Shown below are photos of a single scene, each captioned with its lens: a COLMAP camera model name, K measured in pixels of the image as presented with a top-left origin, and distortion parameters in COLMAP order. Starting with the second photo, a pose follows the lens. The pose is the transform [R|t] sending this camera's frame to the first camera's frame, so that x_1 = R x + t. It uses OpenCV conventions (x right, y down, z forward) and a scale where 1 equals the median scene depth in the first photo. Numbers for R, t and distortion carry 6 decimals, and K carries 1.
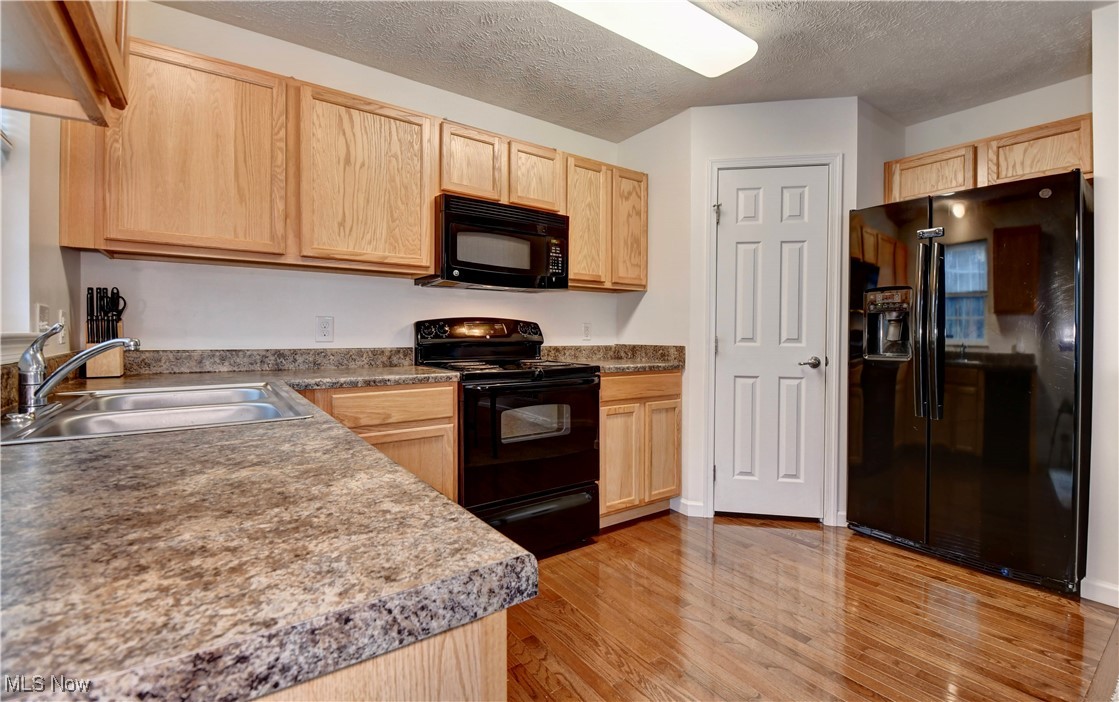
lens RADIAL K [[490.3, 0, 559.1], [0, 490.3, 339.7], [0, 0, 1]] dist [-0.004001, -0.000263]
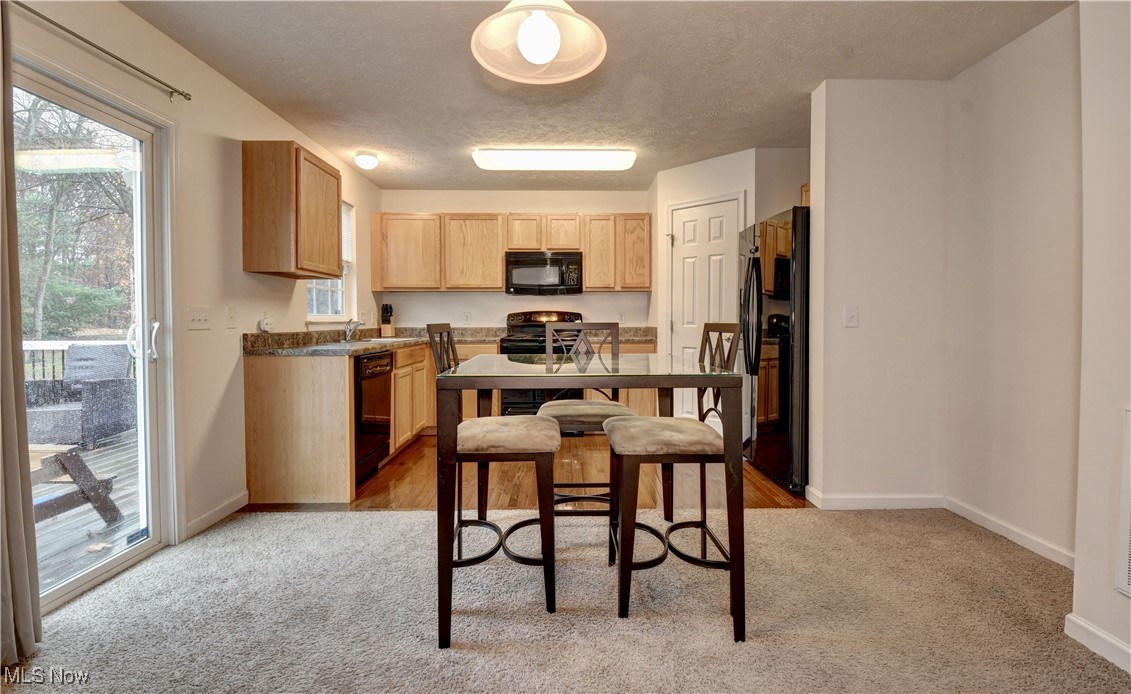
lens RADIAL K [[492.5, 0, 566.1], [0, 492.5, 327.3], [0, 0, 1]] dist [-0.002347, -0.000245]
pose [[0.817795, 0.002073, -0.575506, 1.010912], [0.000107, 0.999993, 0.003754, 0.009089], [0.575509, -0.003132, 0.817789, -0.470556]]
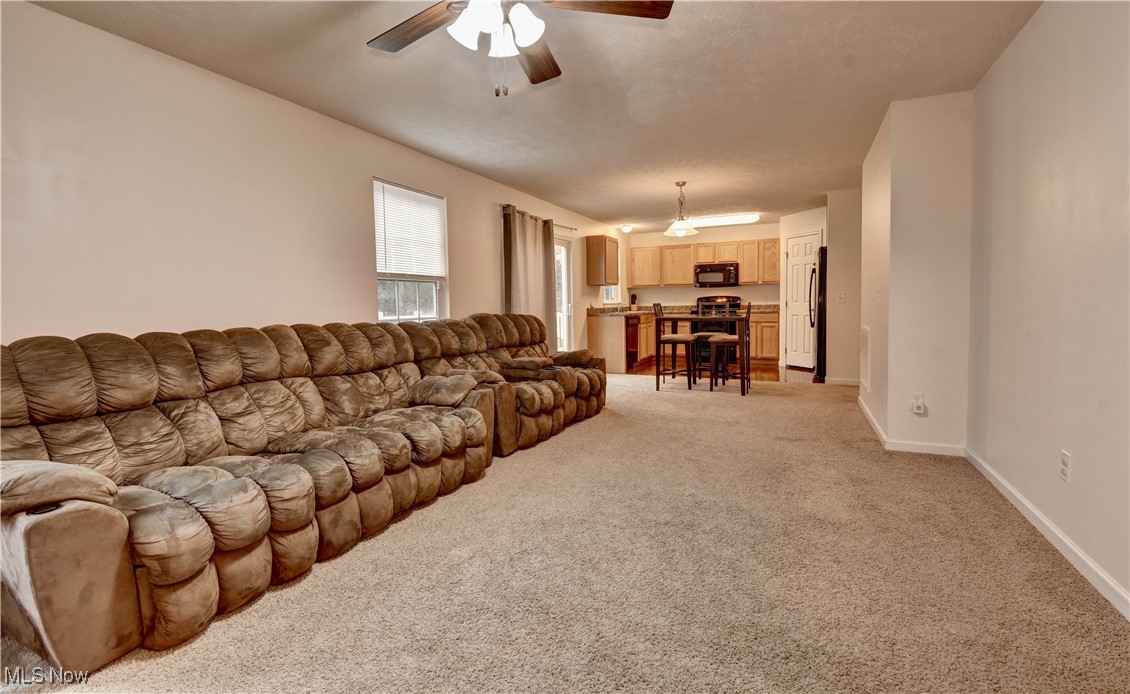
lens RADIAL K [[492.1, 0, 569.7], [0, 492.1, 328.0], [0, 0, 1]] dist [-0.002347, -0.000245]
pose [[0.487559, 0.030876, -0.872544, 2.310838], [0.009907, 0.999115, 0.040890, 0.023973], [0.873034, -0.028581, 0.486821, -1.509779]]
